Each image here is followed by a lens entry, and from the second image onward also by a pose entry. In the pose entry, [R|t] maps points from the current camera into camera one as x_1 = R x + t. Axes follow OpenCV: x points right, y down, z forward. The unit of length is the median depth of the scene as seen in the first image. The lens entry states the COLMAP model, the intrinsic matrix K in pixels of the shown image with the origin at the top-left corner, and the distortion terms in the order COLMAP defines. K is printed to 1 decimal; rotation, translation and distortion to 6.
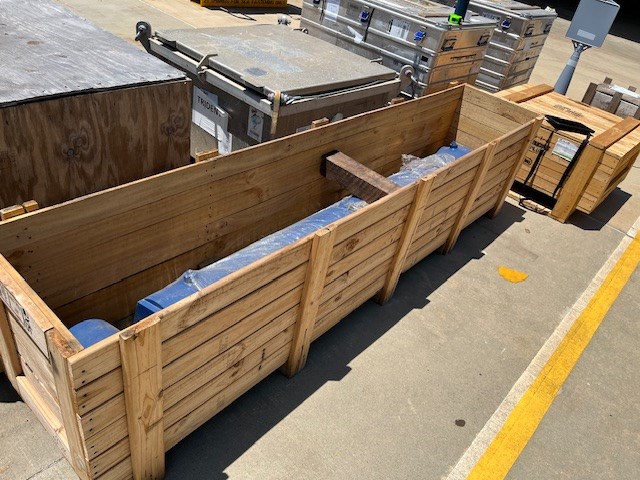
lens RADIAL K [[488.2, 0, 324.8], [0, 488.2, 239.0], [0, 0, 1]] dist [0.034094, -0.056790]
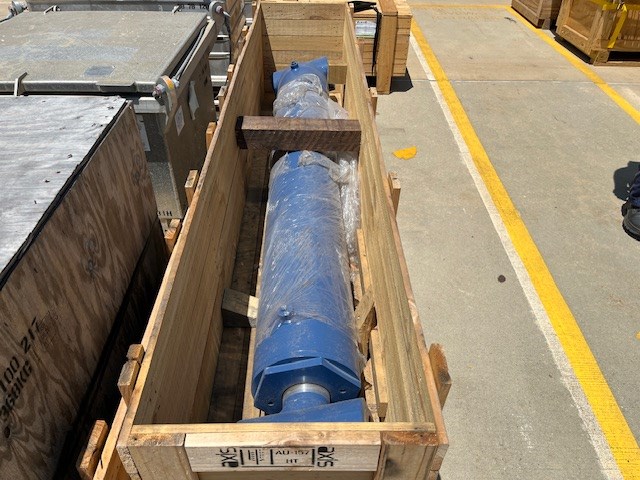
lens RADIAL K [[488.2, 0, 321.0], [0, 488.2, 238.8], [0, 0, 1]] dist [0.034094, -0.056790]
pose [[0.735304, -0.541261, 0.407878, -0.361432], [0.483962, 0.840647, 0.243089, -0.146045], [-0.474457, 0.018653, 0.880081, 0.165585]]
